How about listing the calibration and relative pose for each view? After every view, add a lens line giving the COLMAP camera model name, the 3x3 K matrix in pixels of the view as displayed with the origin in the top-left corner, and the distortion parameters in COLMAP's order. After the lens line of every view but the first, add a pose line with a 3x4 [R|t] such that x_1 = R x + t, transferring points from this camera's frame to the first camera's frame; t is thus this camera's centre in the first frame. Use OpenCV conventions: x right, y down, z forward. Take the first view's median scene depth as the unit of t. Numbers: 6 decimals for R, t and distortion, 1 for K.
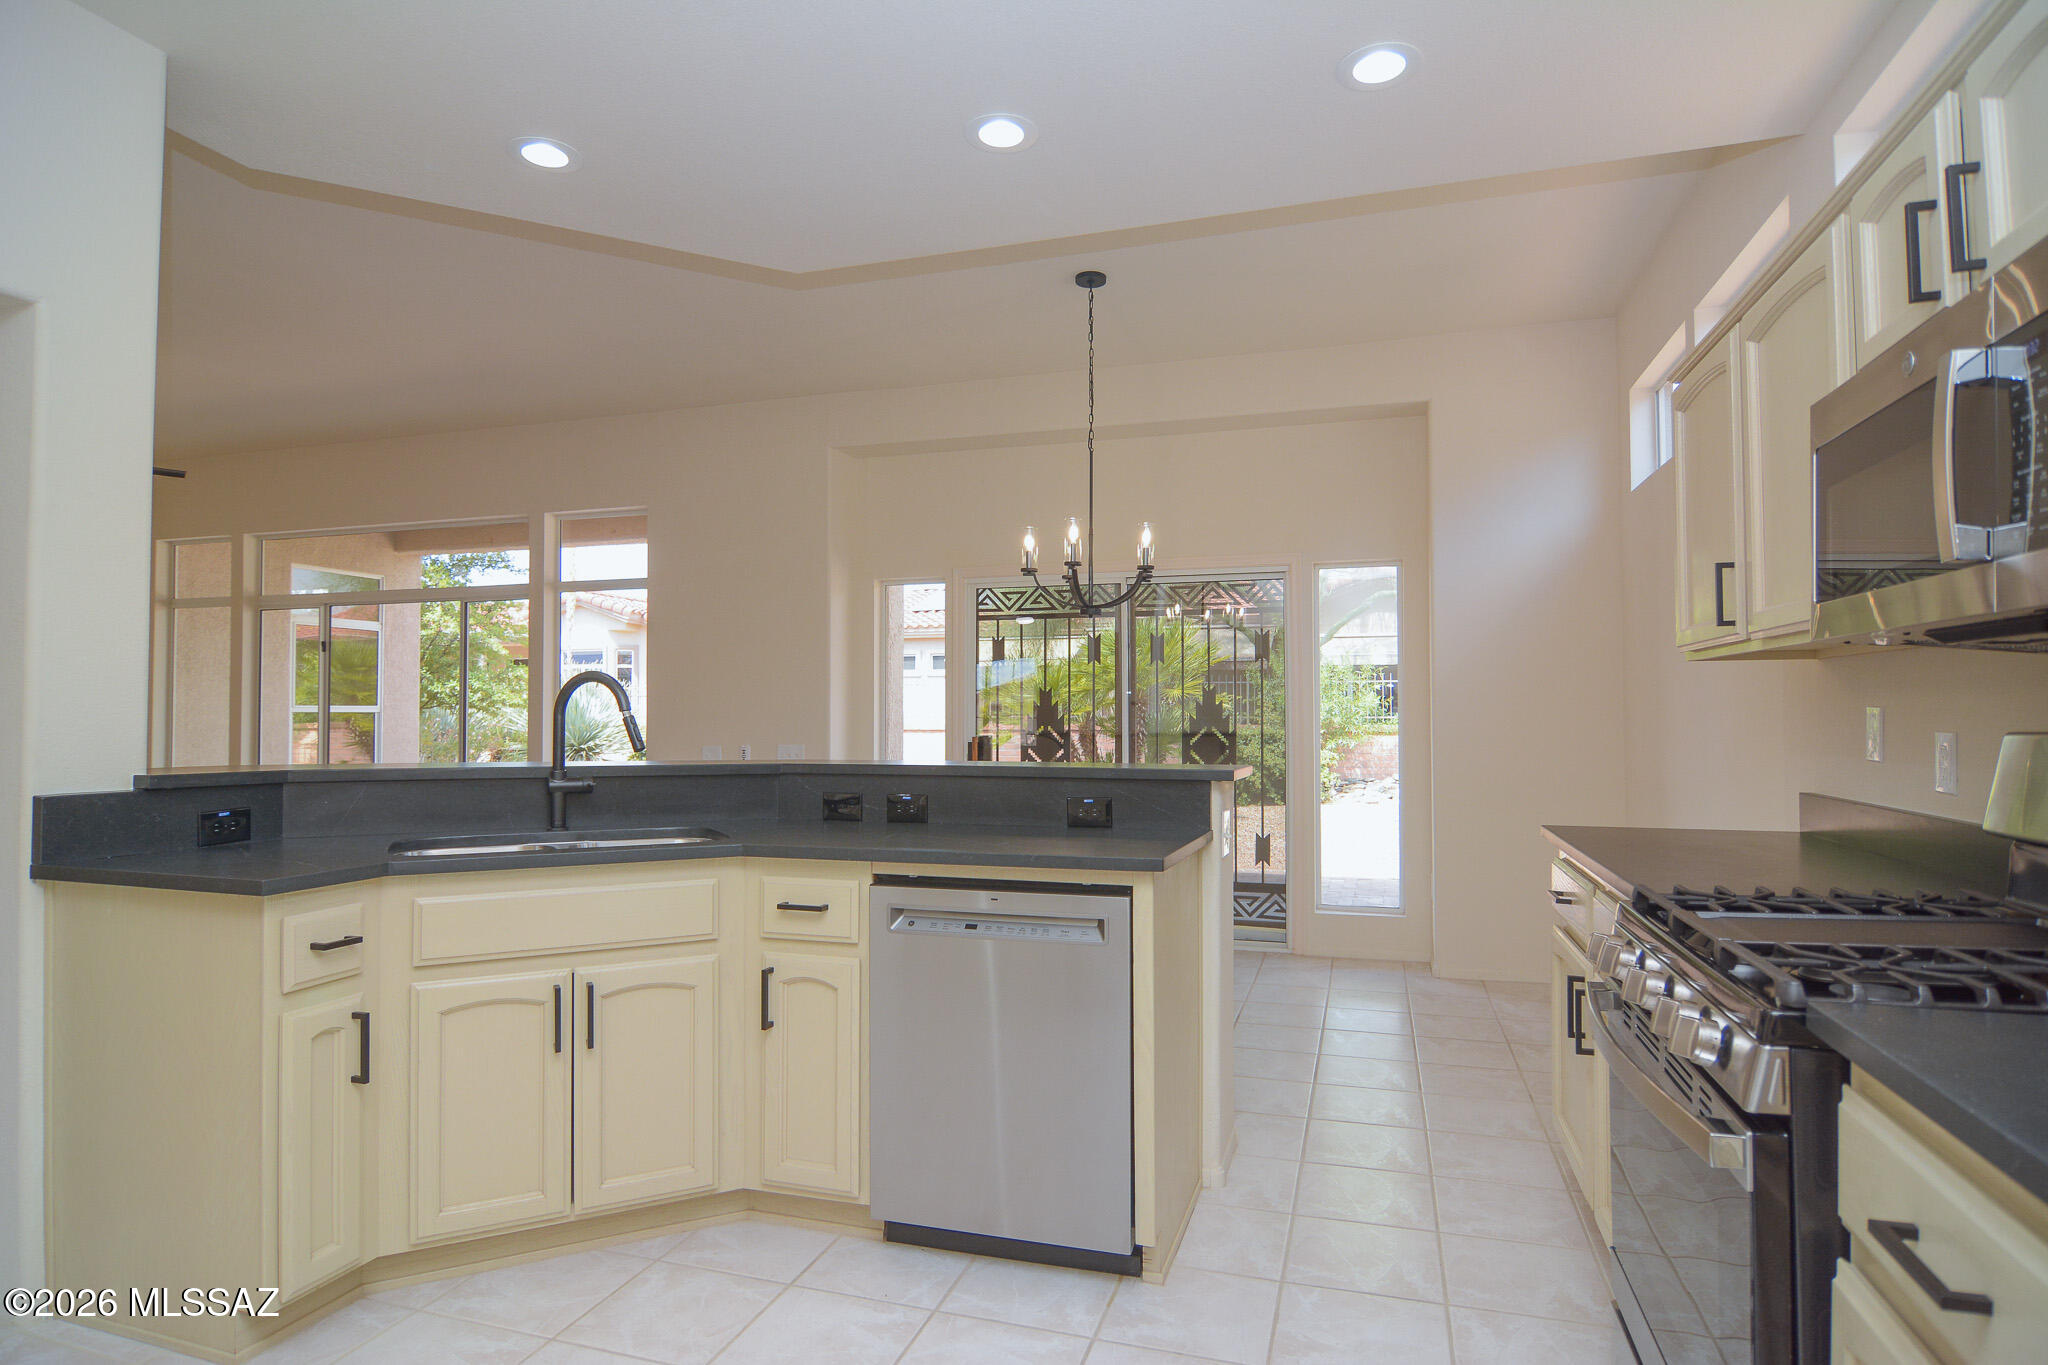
lens RADIAL K [[1102.9, 0, 1005.8], [0, 1102.9, 684.8], [0, 0, 1]] dist [-0.005971, -0.004327]
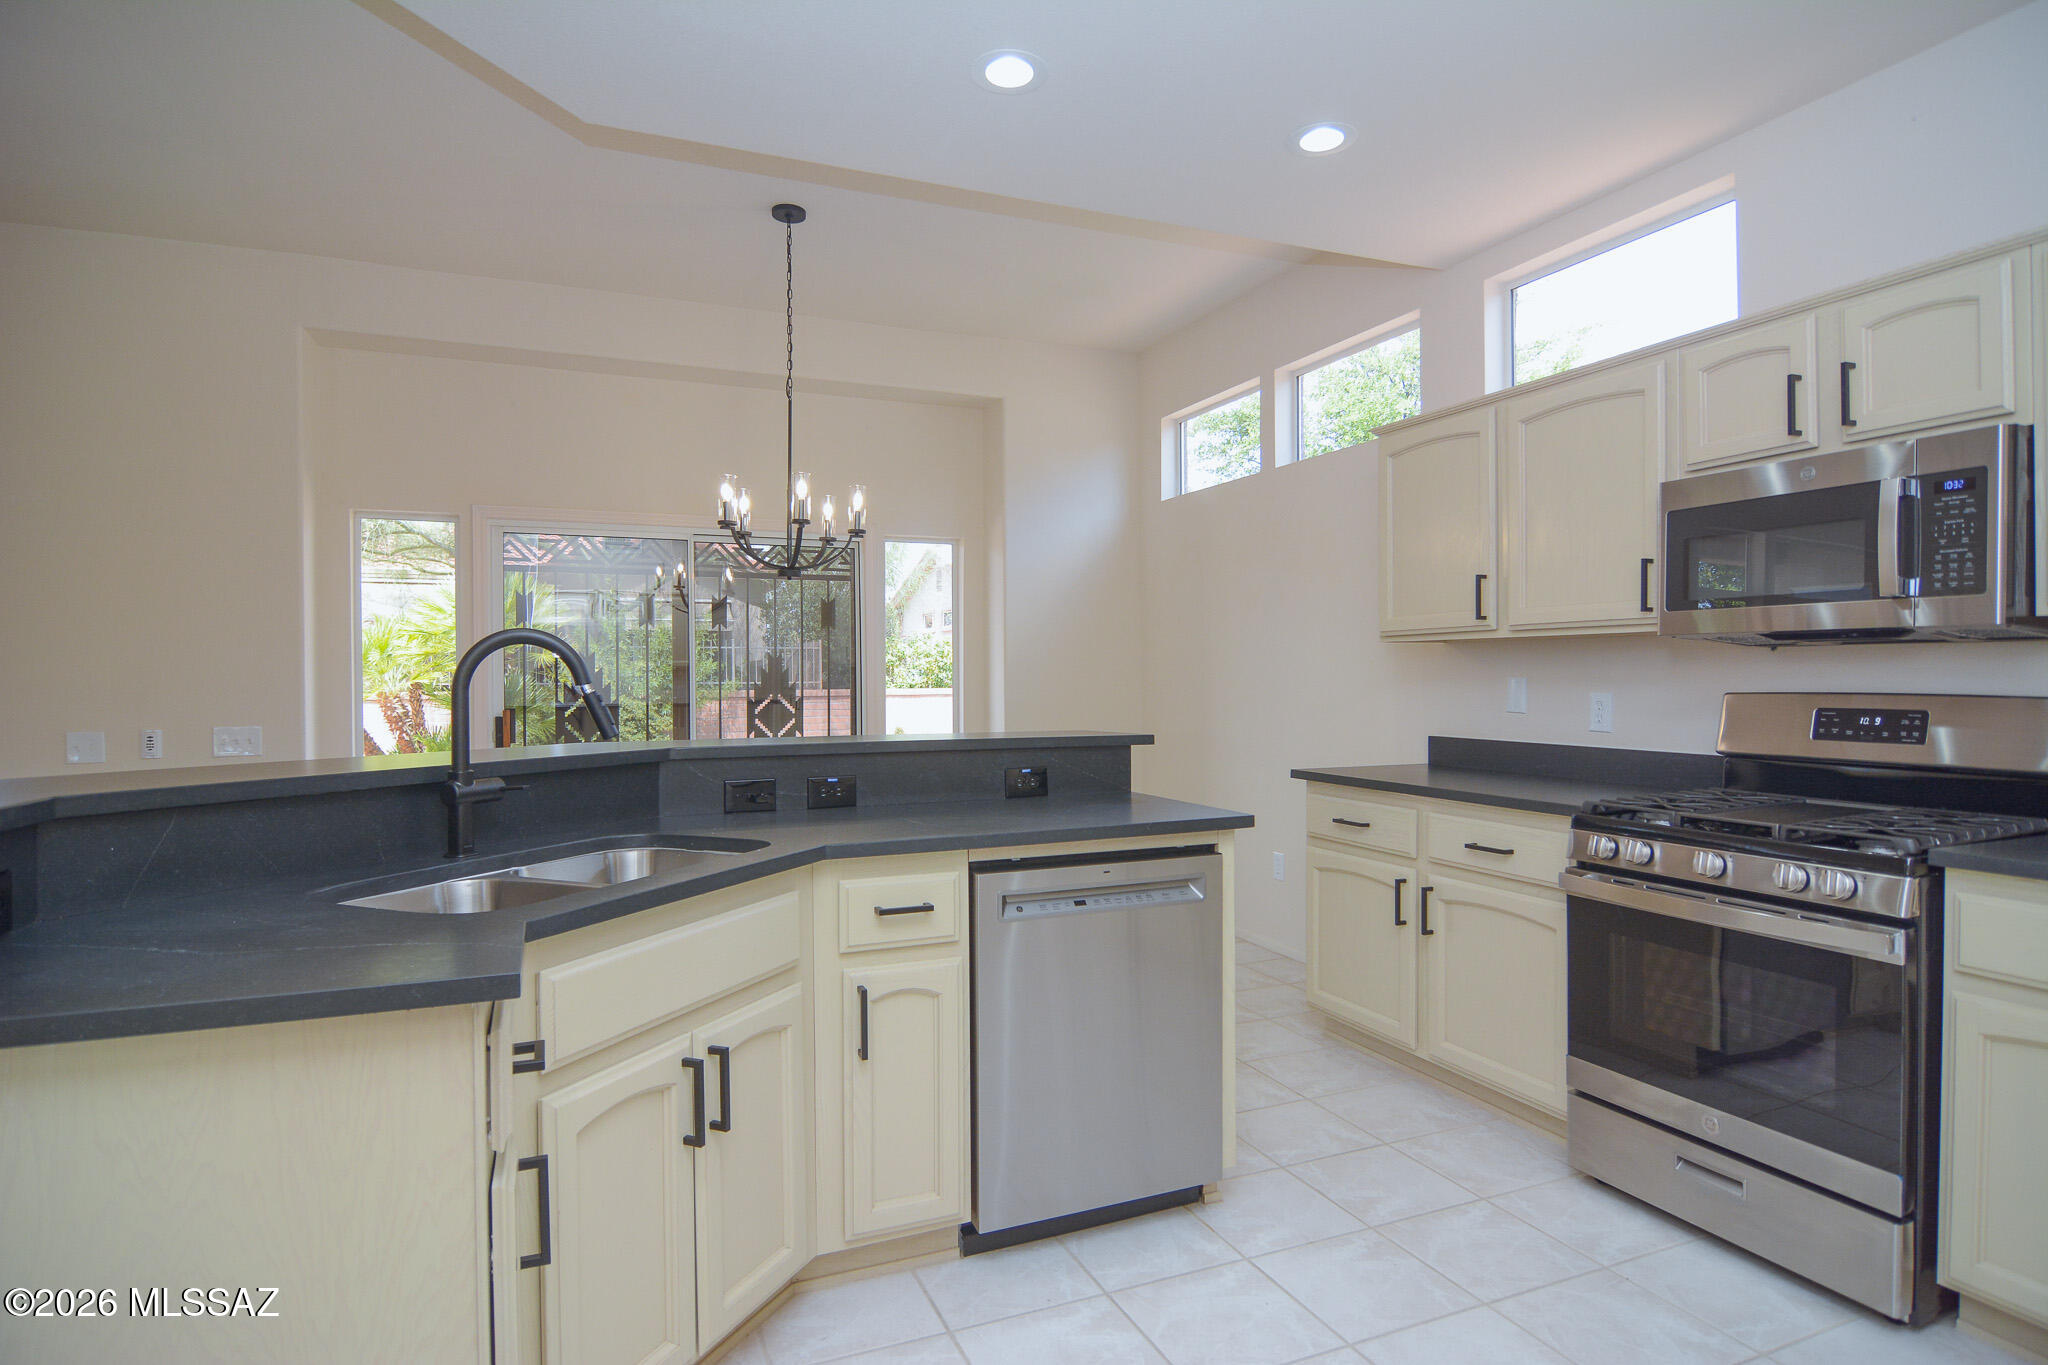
lens RADIAL K [[1102.9, 0, 1003.9], [0, 1102.9, 685.0], [0, 0, 1]] dist [-0.005971, -0.004327]
pose [[0.762764, -0.007515, 0.646634, -0.589049], [-0.013670, 0.999522, 0.027741, 0.000008], [-0.646533, -0.030000, 0.762296, 0.251426]]
